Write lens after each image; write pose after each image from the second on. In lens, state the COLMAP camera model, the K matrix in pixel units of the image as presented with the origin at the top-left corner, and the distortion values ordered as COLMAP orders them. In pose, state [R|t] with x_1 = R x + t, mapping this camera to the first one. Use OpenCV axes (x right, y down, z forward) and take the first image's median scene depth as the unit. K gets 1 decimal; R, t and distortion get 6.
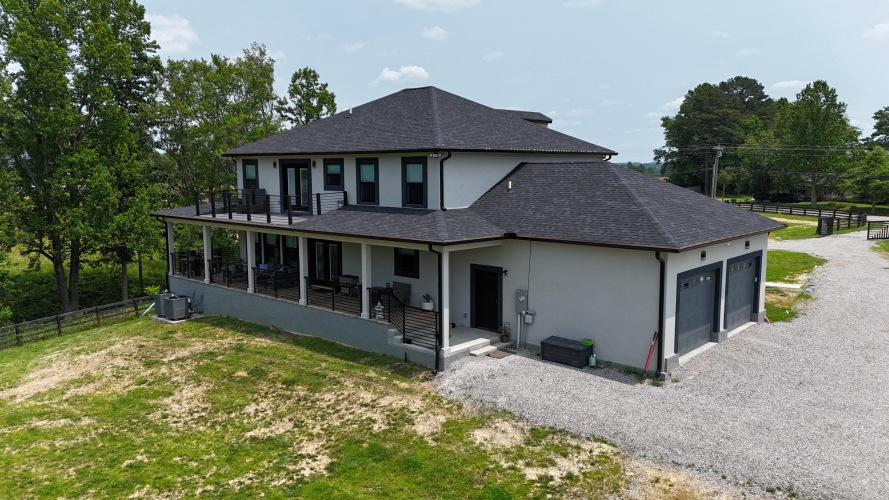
lens RADIAL K [[636.7, 0, 444.5], [0, 636.7, 250.0], [0, 0, 1]] dist [0.082806, -0.082123]
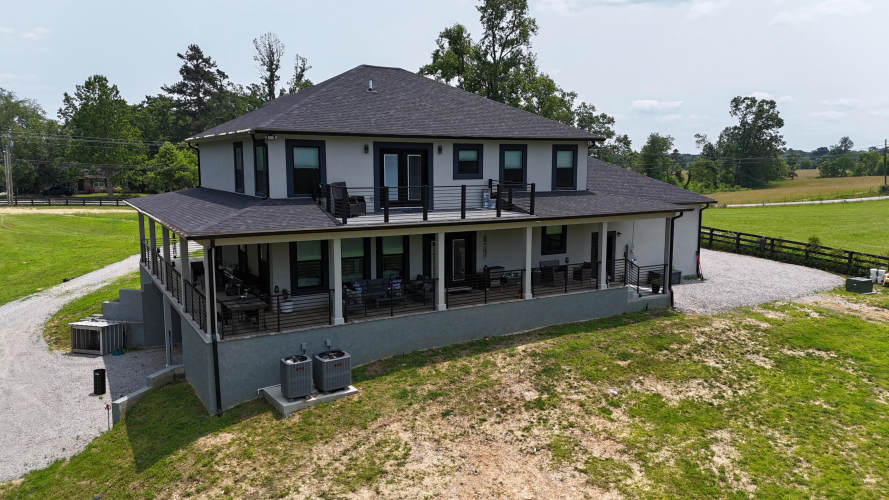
lens RADIAL K [[653.2, 0, 443.2], [0, 653.2, 226.0], [0, 0, 1]] dist [0.052514, -0.002740]
pose [[0.300646, -0.090751, 0.949408, -1.168830], [0.118411, 0.991312, 0.057259, -0.091253], [-0.946357, 0.095206, 0.308780, 0.817183]]
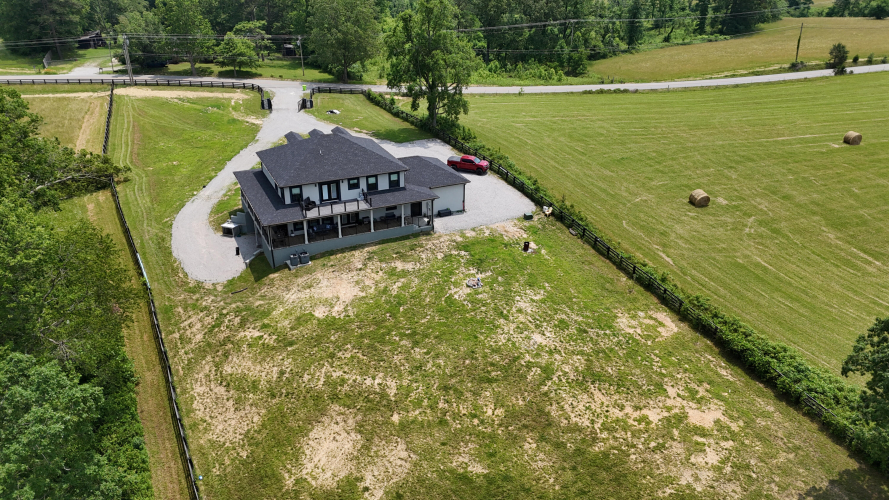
lens RADIAL K [[653.2, 0, 443.2], [0, 653.2, 226.0], [0, 0, 1]] dist [0.052514, -0.002740]
pose [[0.380695, -0.365008, 0.849612, -2.580151], [0.108430, 0.930079, 0.350992, -0.932576], [-0.918321, -0.041497, 0.393655, -0.436753]]
